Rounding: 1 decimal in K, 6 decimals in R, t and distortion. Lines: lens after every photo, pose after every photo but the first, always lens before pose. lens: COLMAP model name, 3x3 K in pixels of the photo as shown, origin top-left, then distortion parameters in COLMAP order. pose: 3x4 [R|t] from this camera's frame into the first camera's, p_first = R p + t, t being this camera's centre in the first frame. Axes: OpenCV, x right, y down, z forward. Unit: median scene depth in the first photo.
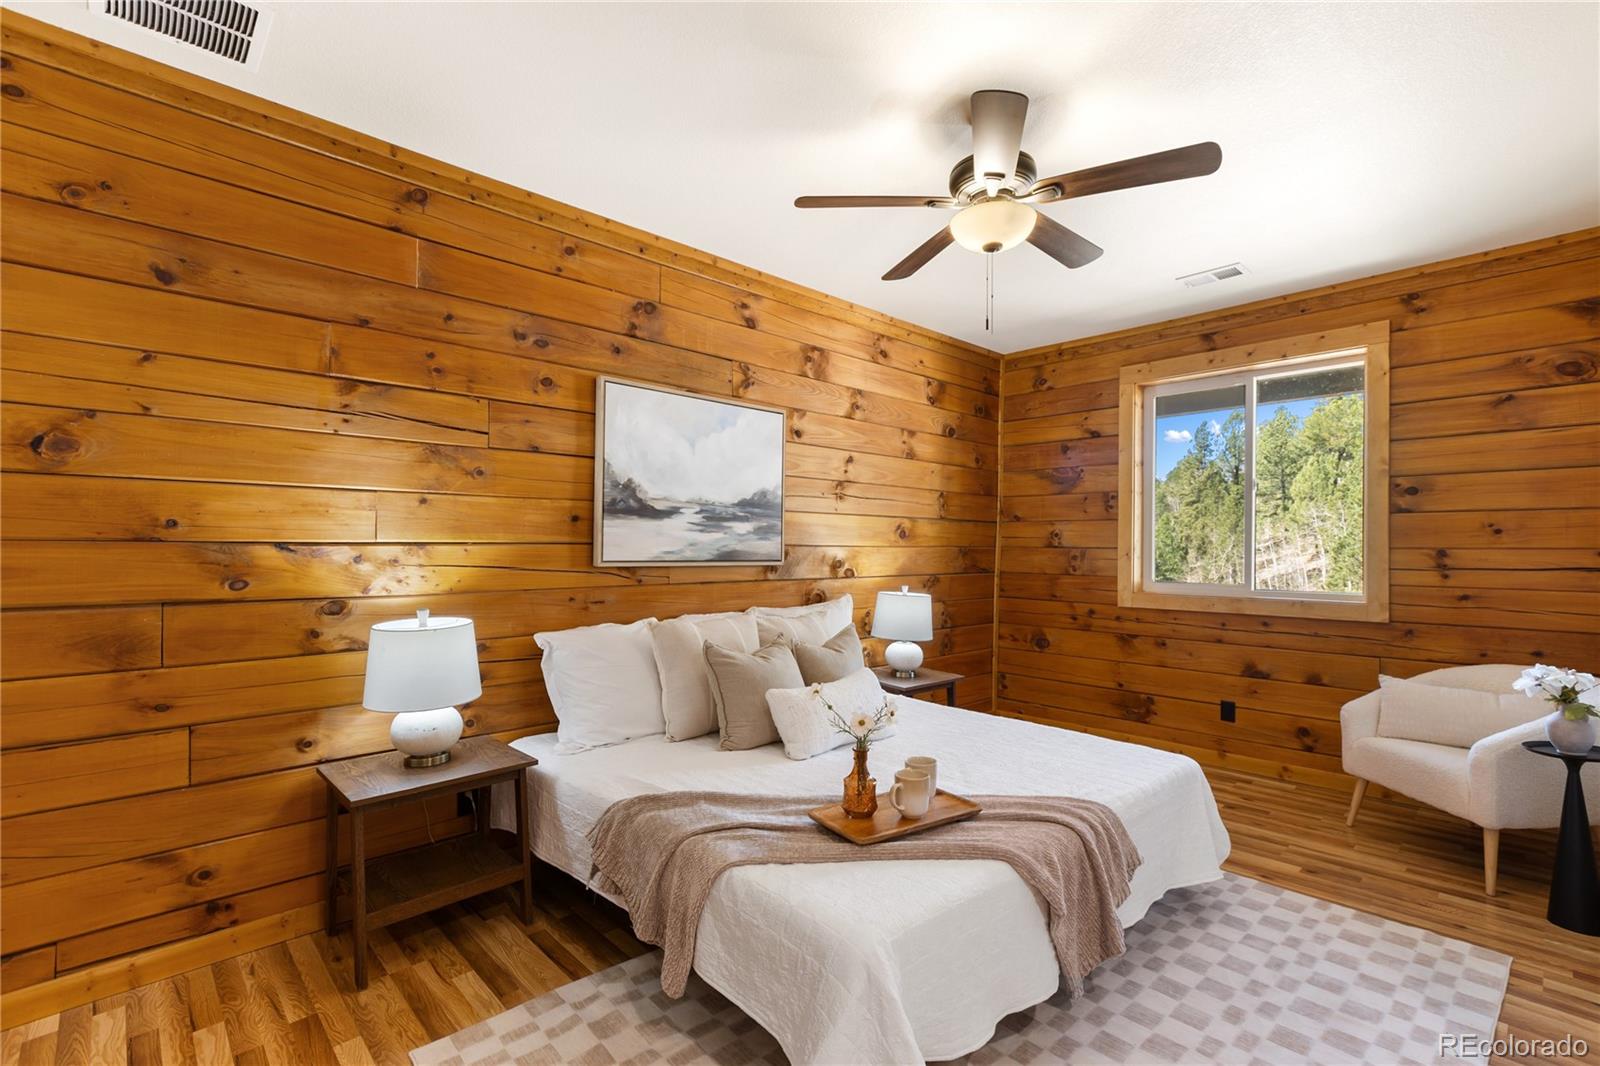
lens RADIAL K [[730.8, 0, 806.4], [0, 730.8, 544.8], [0, 0, 1]] dist [0.007778, -0.001830]
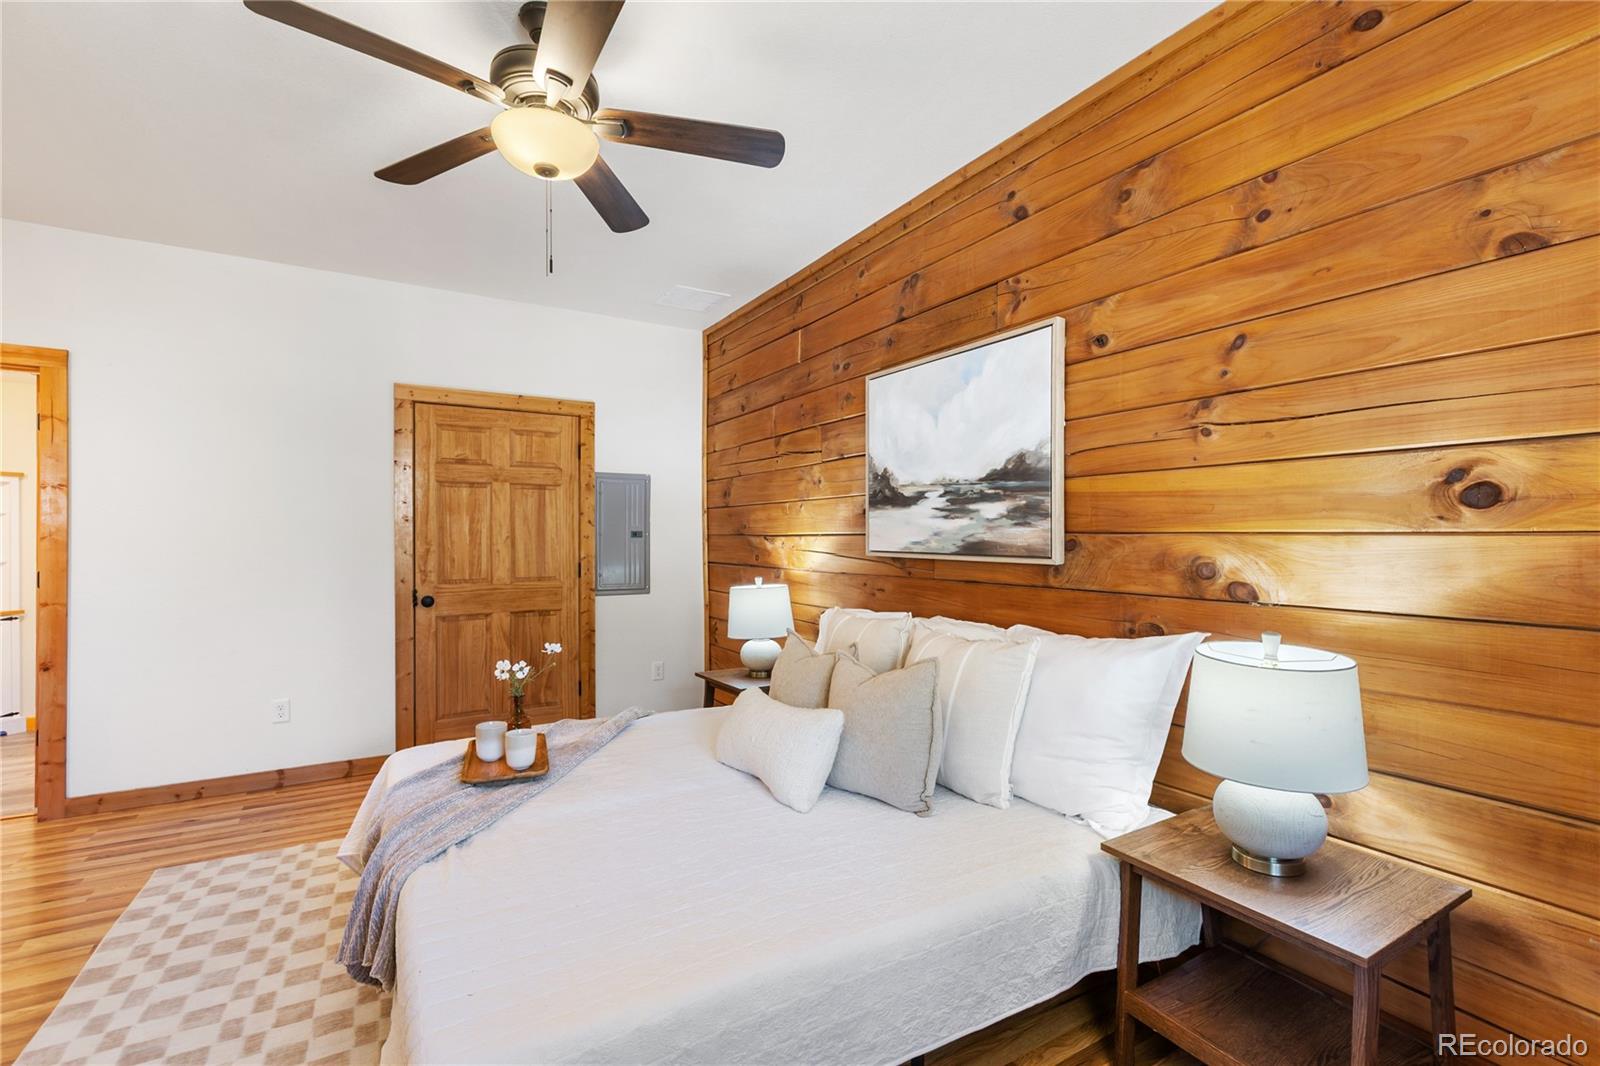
lens RADIAL K [[730.8, 0, 799.7], [0, 730.8, 533.3], [0, 0, 1]] dist [0.007778, -0.001830]
pose [[-0.236071, -0.008481, -0.971699, 0.685301], [0.002779, 0.999952, -0.009403, 0.006171], [0.971732, -0.004921, -0.236036, 1.021596]]
